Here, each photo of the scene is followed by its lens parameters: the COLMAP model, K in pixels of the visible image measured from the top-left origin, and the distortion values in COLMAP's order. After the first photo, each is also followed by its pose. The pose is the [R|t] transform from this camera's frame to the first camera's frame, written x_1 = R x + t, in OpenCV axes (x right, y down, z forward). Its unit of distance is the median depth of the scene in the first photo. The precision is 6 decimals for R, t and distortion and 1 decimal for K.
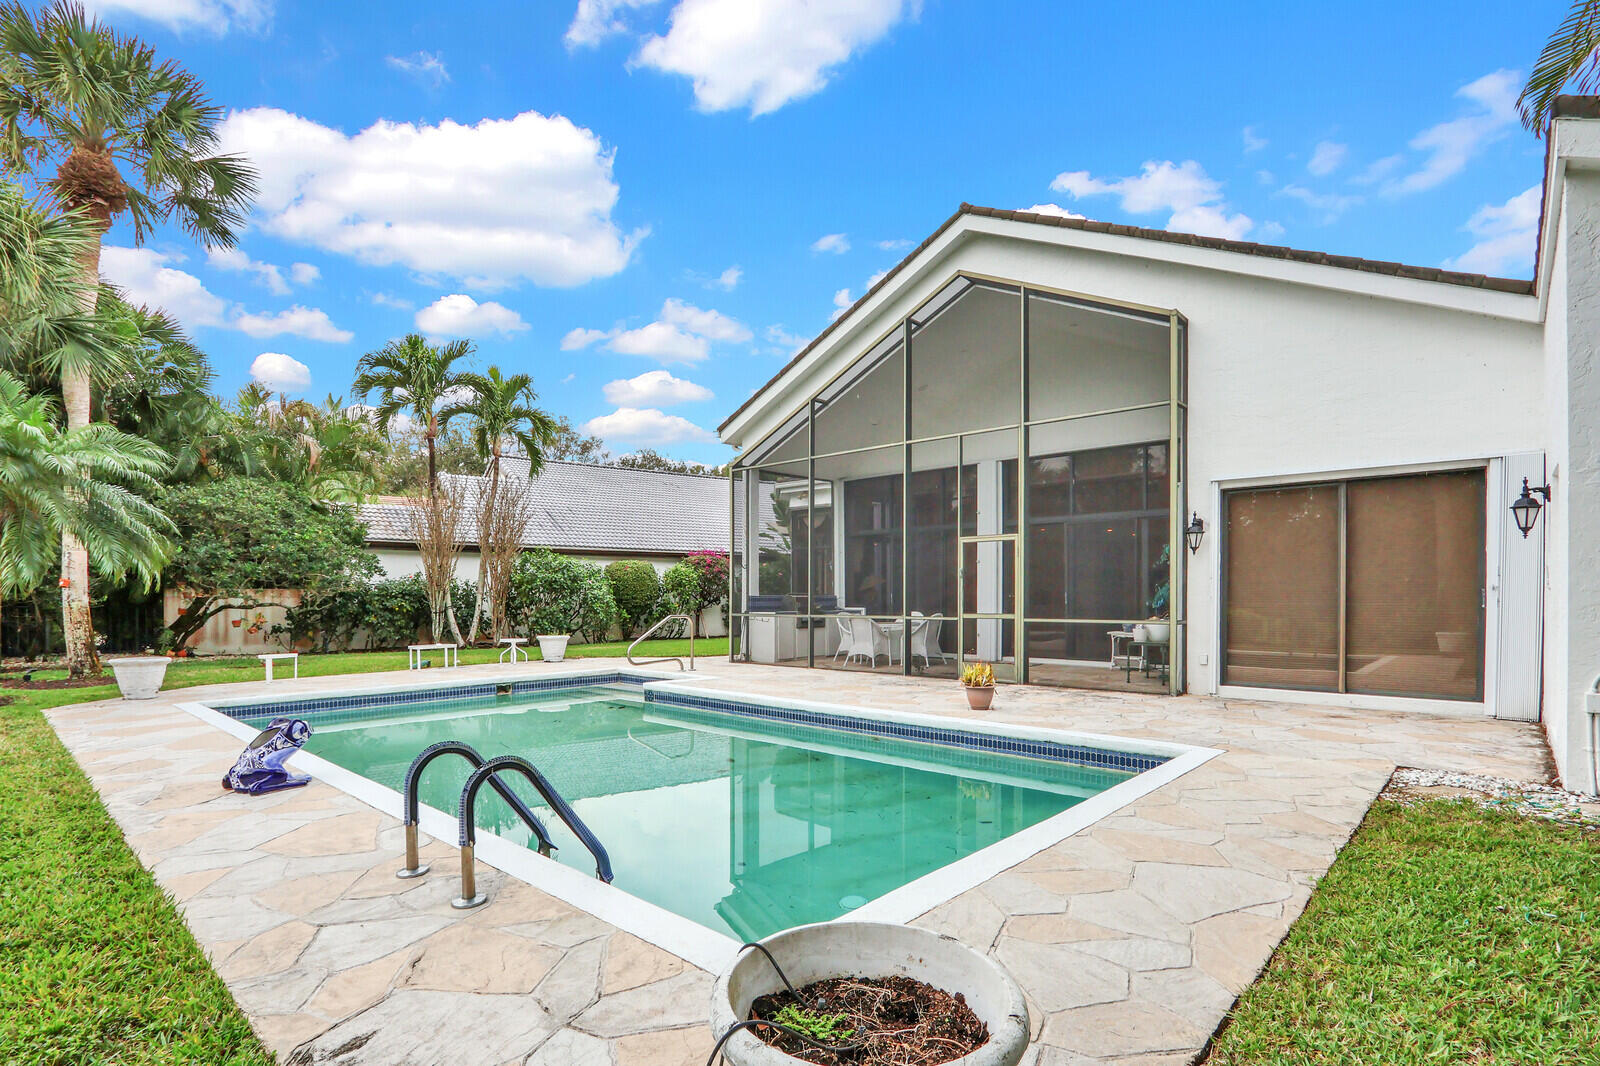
lens RADIAL K [[773.7, 0, 801.2], [0, 773.7, 599.5], [0, 0, 1]] dist [-0.001128, -0.000182]
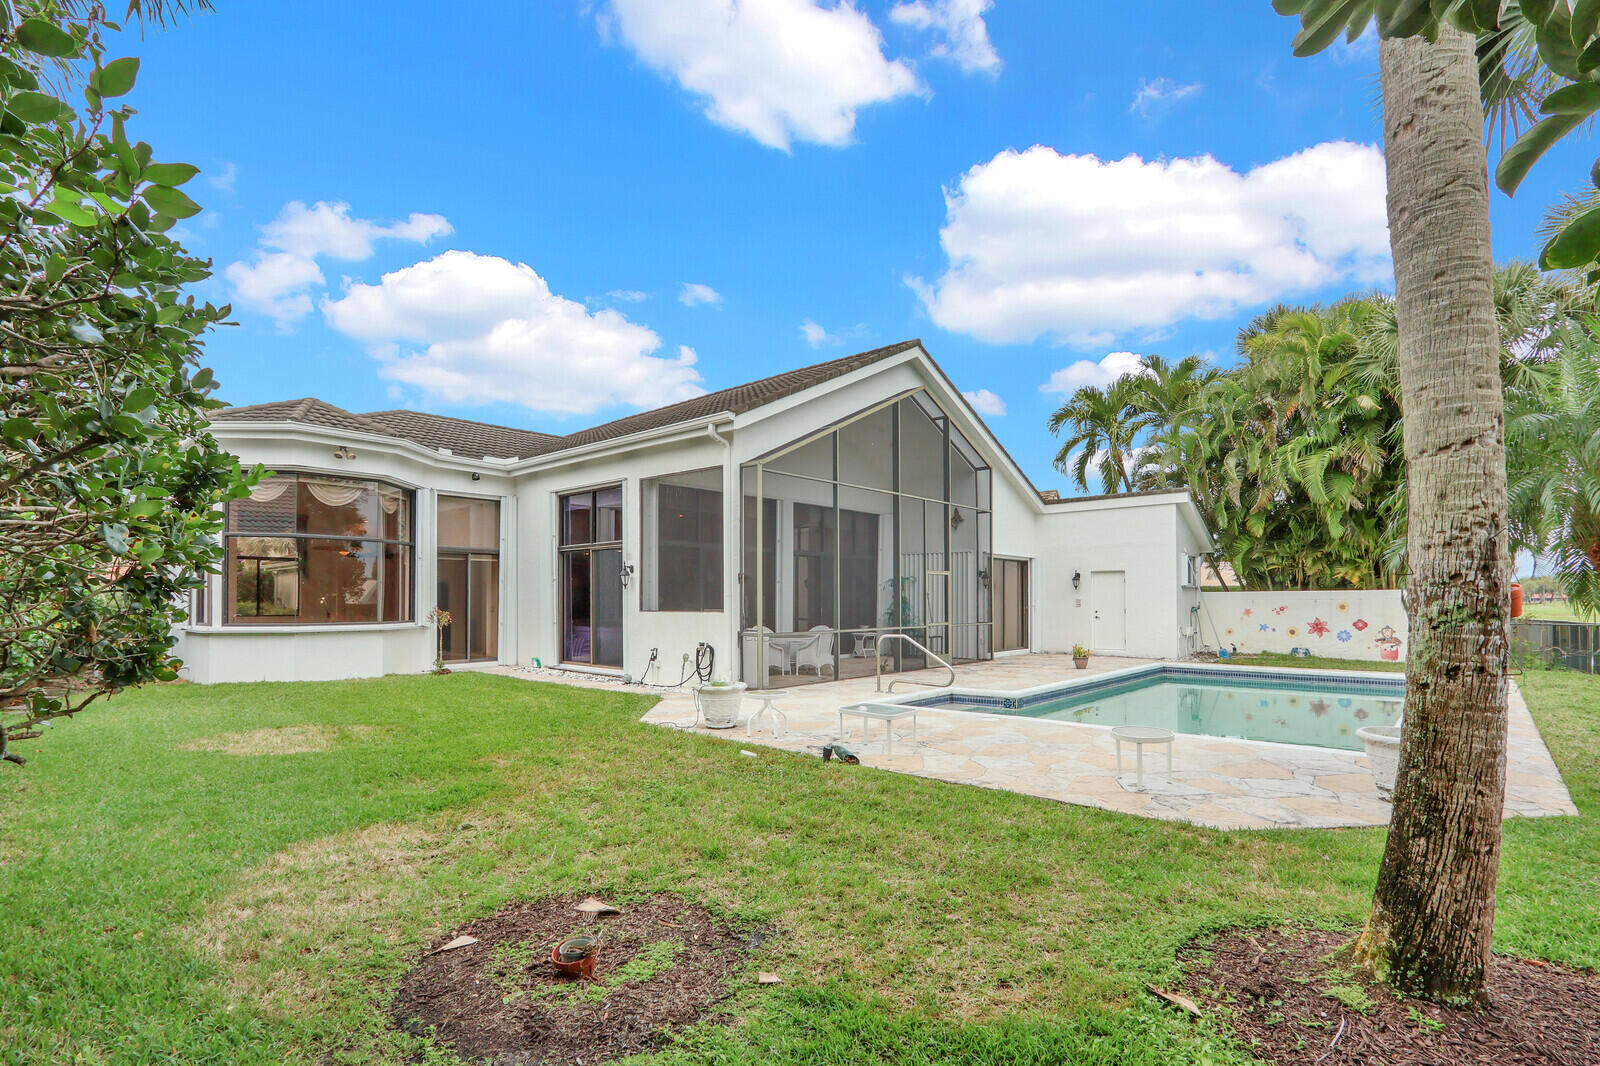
lens RADIAL K [[768.4, 0, 815.9], [0, 768.4, 586.5], [0, 0, 1]] dist [-0.013750, -0.000275]
pose [[-0.017858, 0.021508, 0.999609, -1.200713], [0.006596, 0.999749, -0.021394, -0.020282], [-0.999819, 0.006211, -0.017996, 1.211339]]
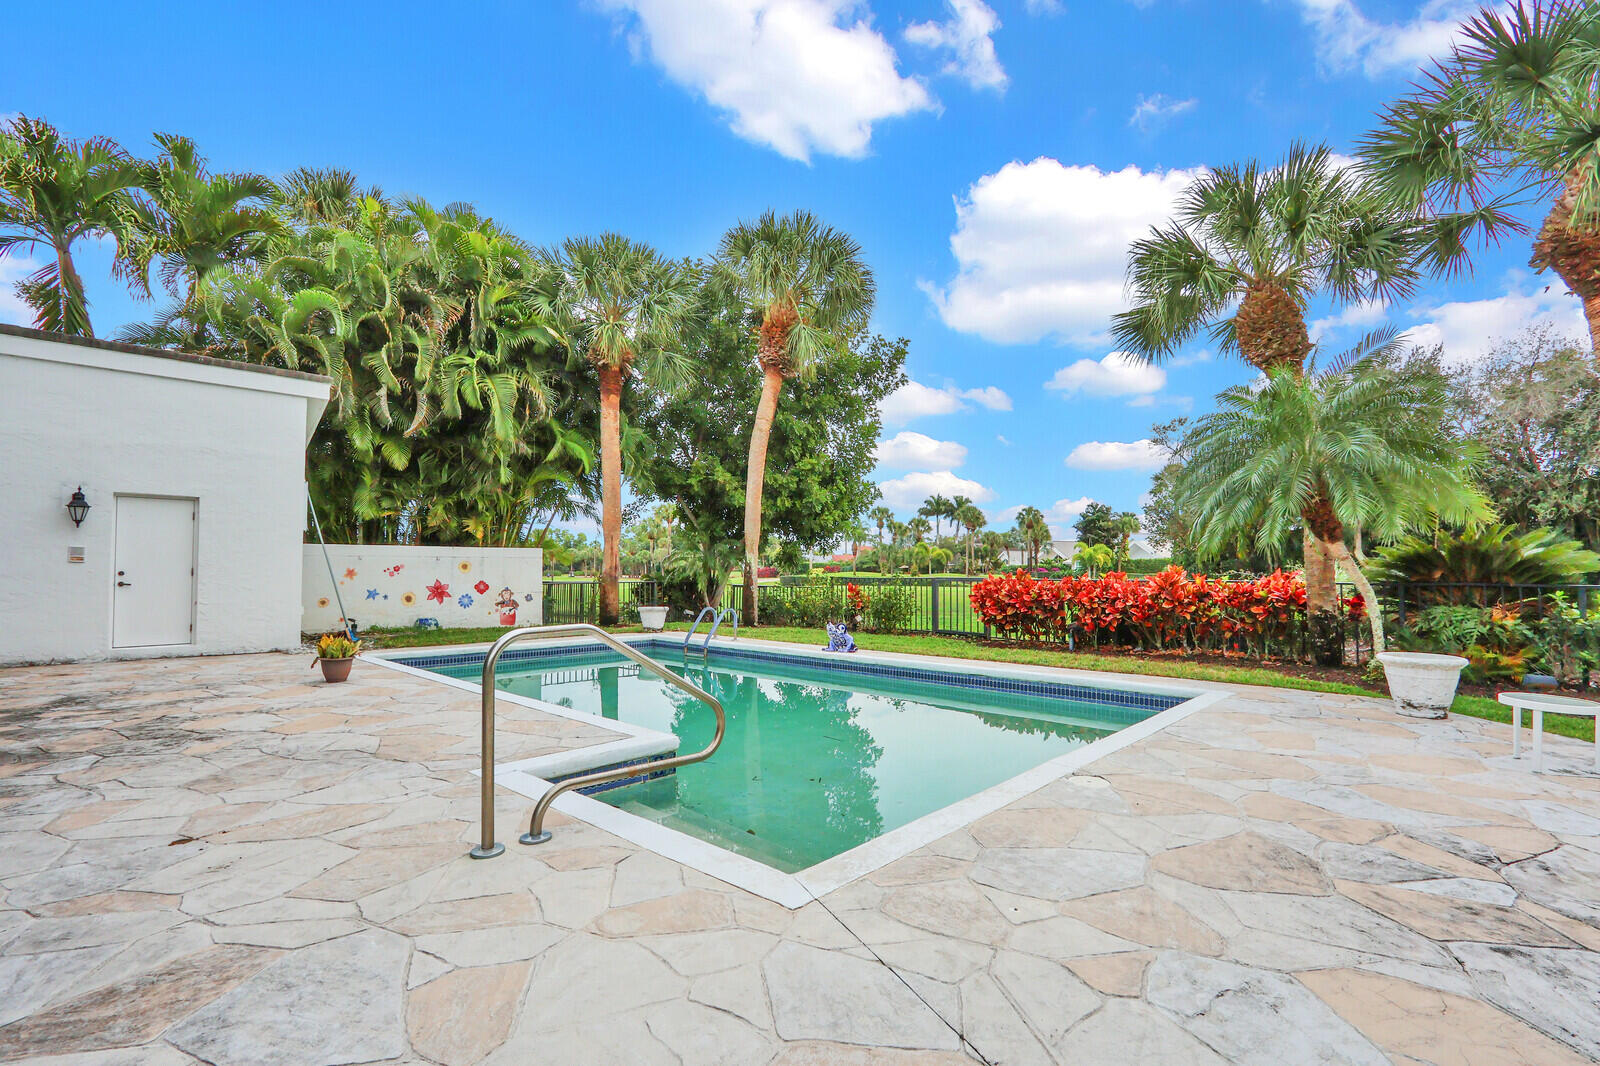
lens RADIAL K [[740.9, 0, 806.6], [0, 740.9, 537.9], [0, 0, 1]] dist [-0.011158, 0.000110]
pose [[-0.999805, 0.002642, 0.019553, -0.262829], [0.001842, 0.999163, -0.040866, -0.000535], [-0.019645, -0.040822, -0.998973, 1.373399]]
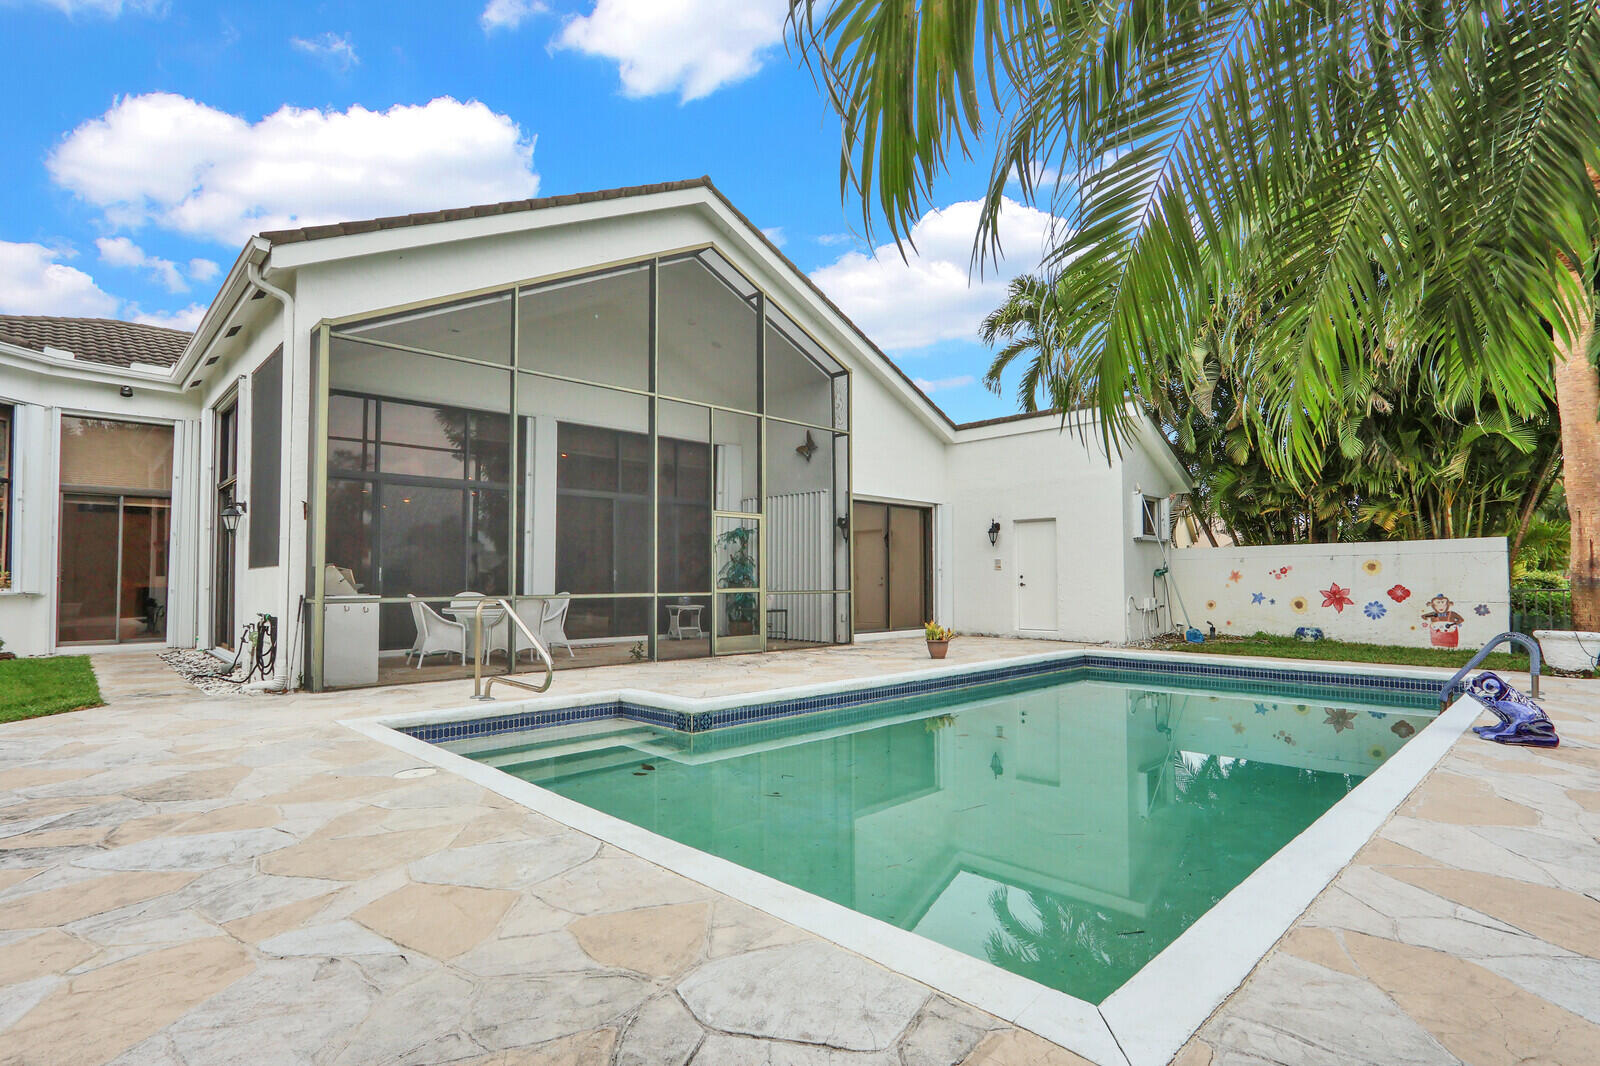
lens RADIAL K [[791.2, 0, 822.9], [0, 791.2, 548.4], [0, 0, 1]] dist [-0.012471, -0.000053]
pose [[0.054092, 0.043238, 0.997599, -0.765679], [0.007816, 0.999013, -0.043723, 0.011938], [-0.998505, 0.010162, 0.053700, 0.792024]]
